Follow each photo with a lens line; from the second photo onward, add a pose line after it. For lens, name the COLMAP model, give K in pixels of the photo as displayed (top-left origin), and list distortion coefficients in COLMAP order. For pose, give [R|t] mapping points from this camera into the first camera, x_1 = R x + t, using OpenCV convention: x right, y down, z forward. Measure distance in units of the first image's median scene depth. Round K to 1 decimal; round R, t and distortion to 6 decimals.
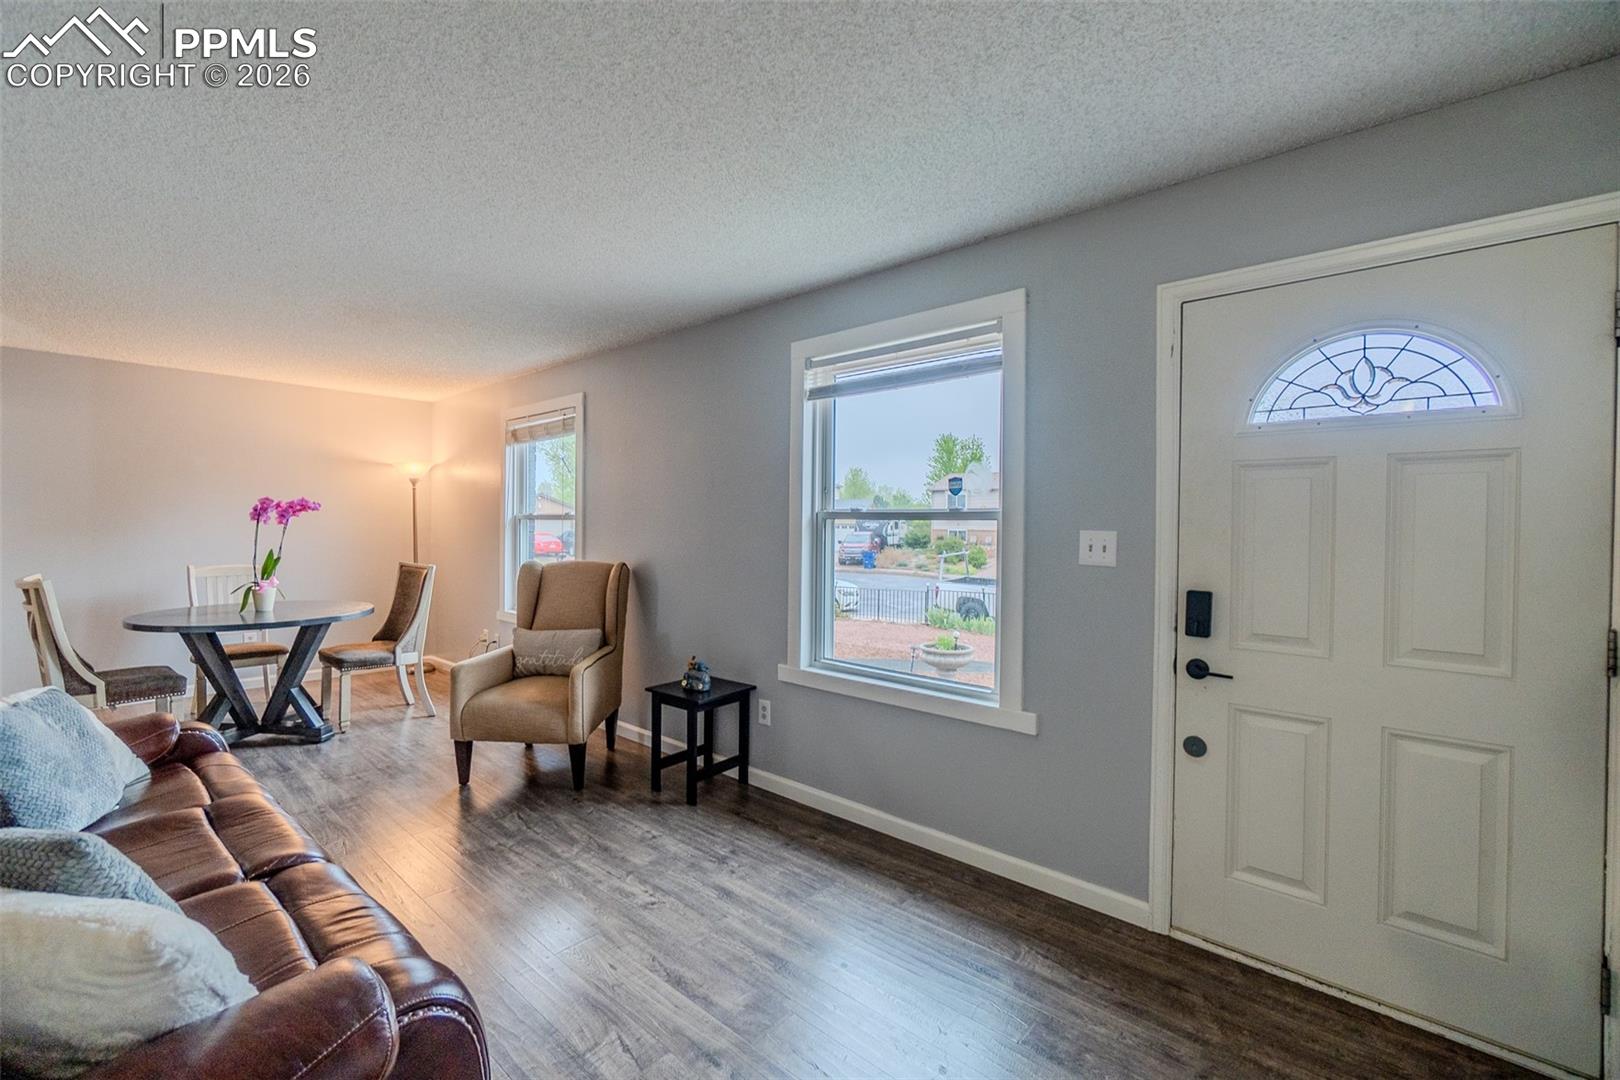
lens RADIAL K [[692.4, 0, 794.0], [0, 692.4, 534.6], [0, 0, 1]] dist [-0.005171, 0.001636]
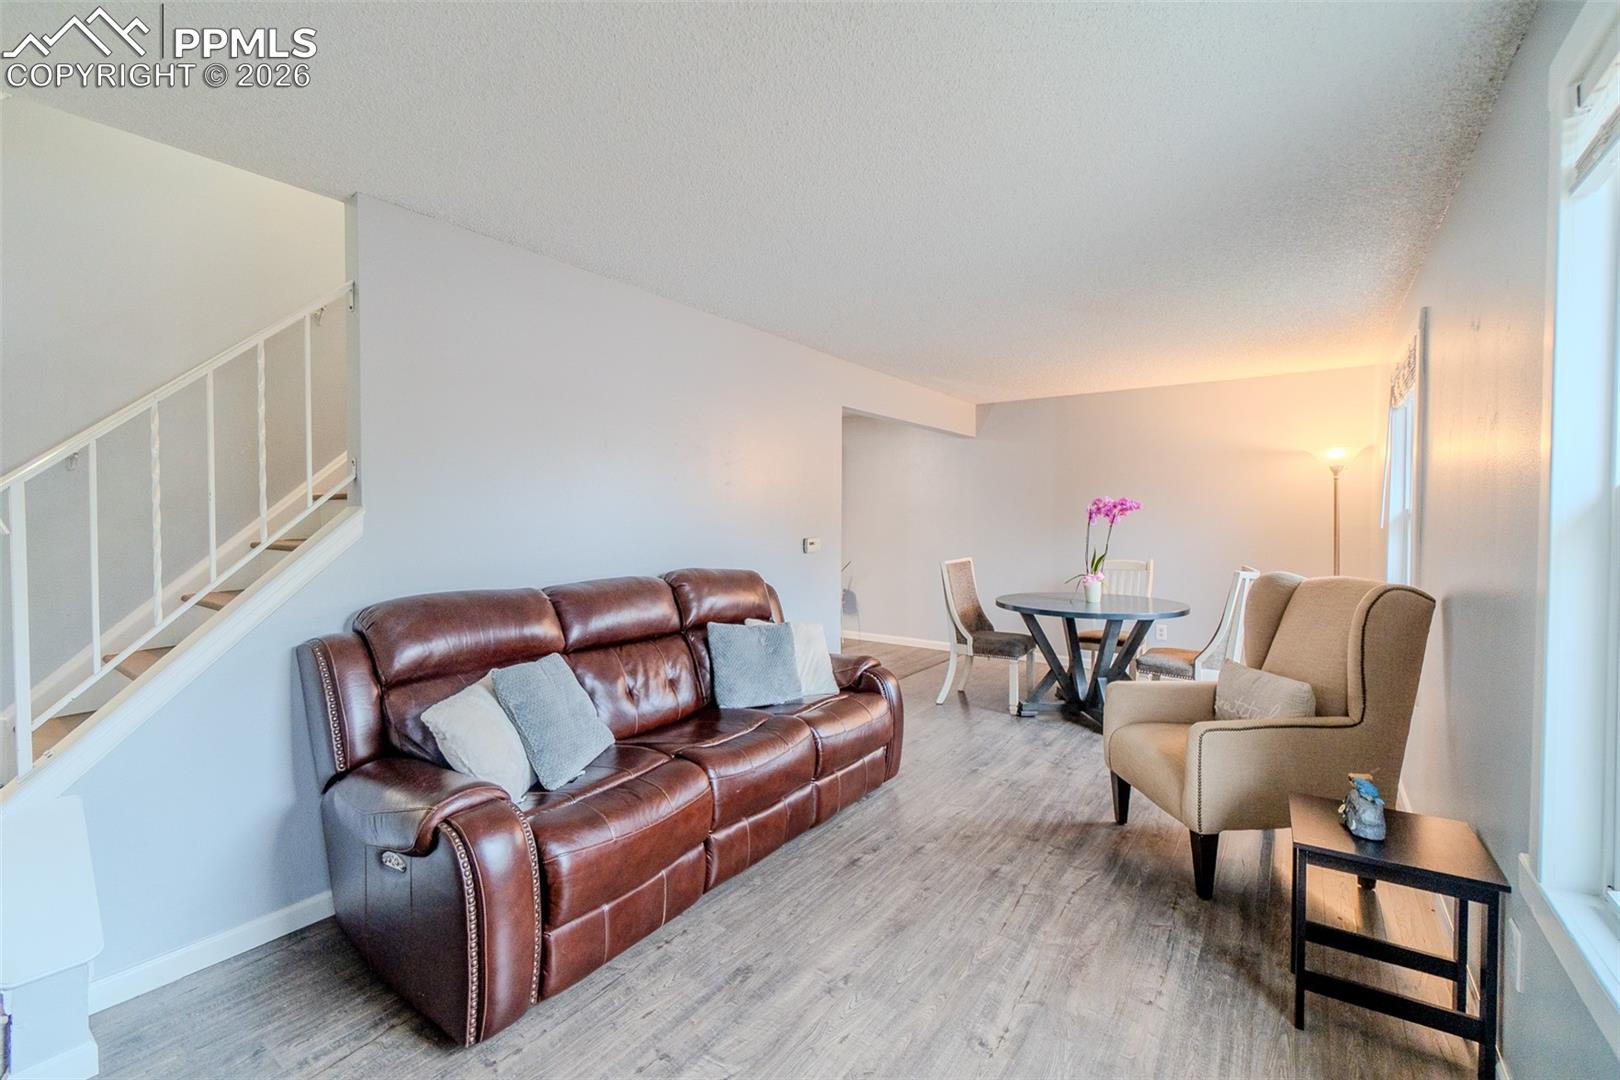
lens RADIAL K [[691.3, 0, 789.1], [0, 691.3, 537.4], [0, 0, 1]] dist [0.008833, 0.000624]
pose [[0.097001, 0.017195, -0.995136, 0.442732], [-0.014244, 0.999772, 0.015887, -0.004832], [0.995182, 0.012633, 0.097223, 0.648955]]
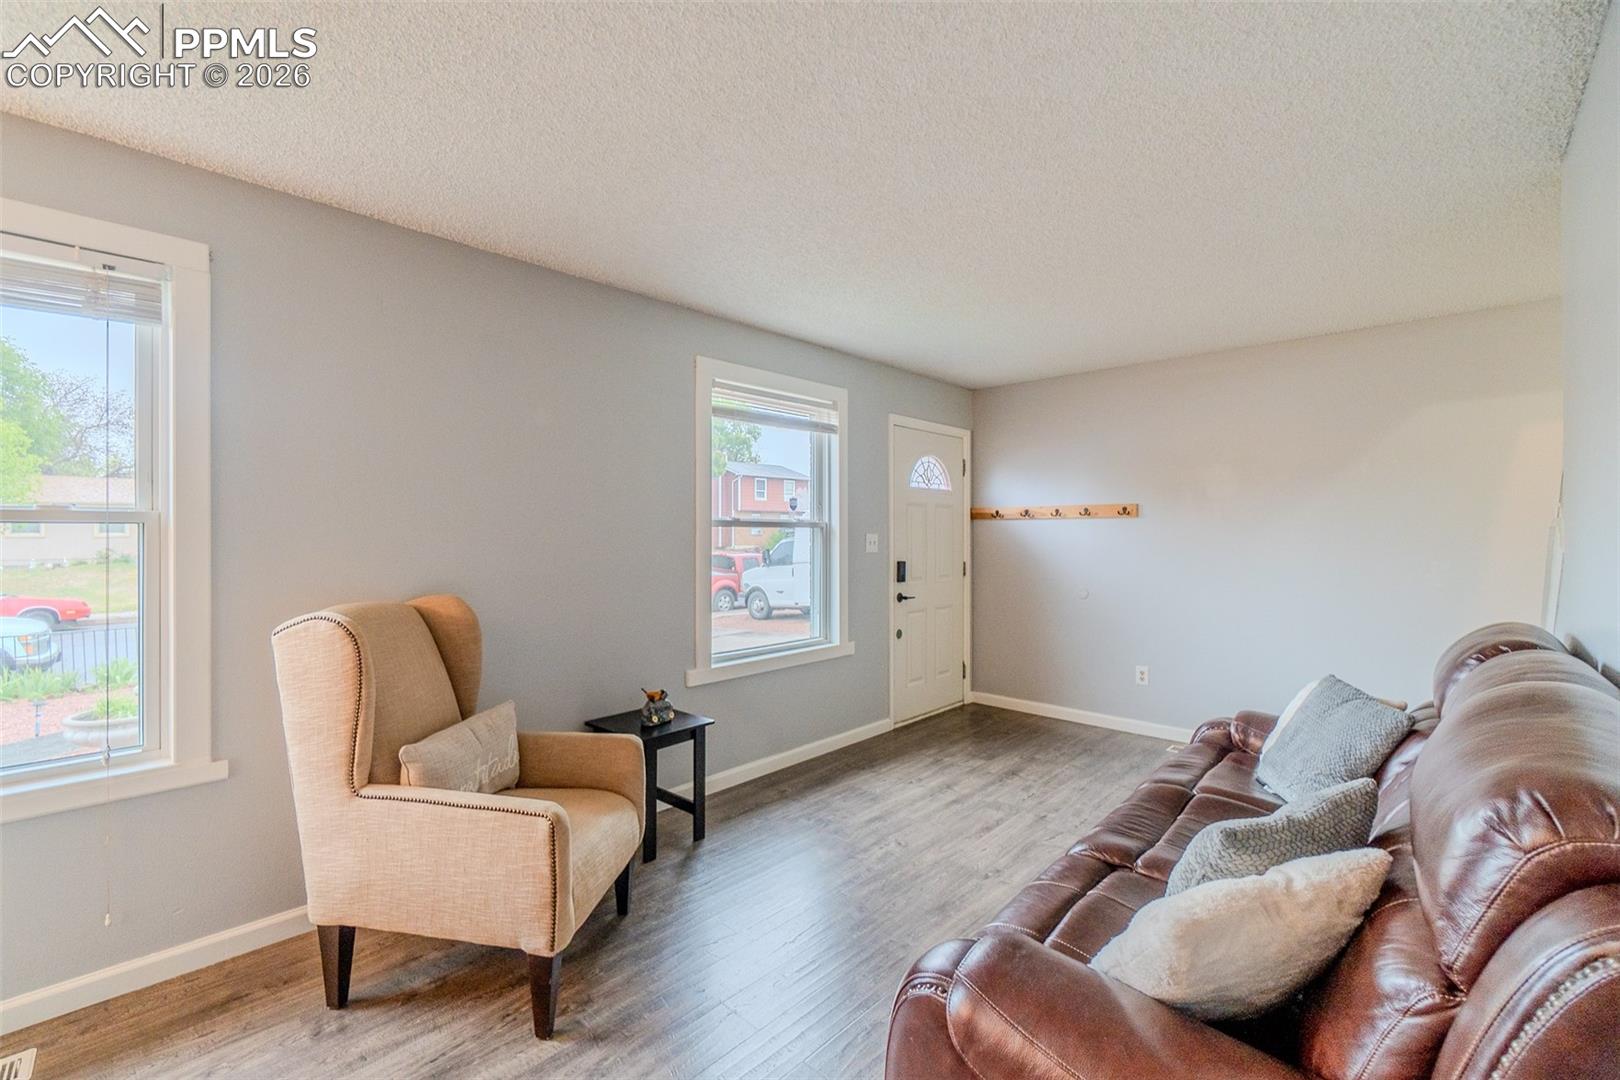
lens RADIAL K [[692.4, 0, 794.0], [0, 692.4, 534.6], [0, 0, 1]] dist [-0.005171, 0.001636]
pose [[0.027316, -0.010849, 0.999568, -1.280359], [0.014279, 0.999843, 0.010462, -0.023103], [-0.999525, 0.013987, 0.027466, 1.030663]]
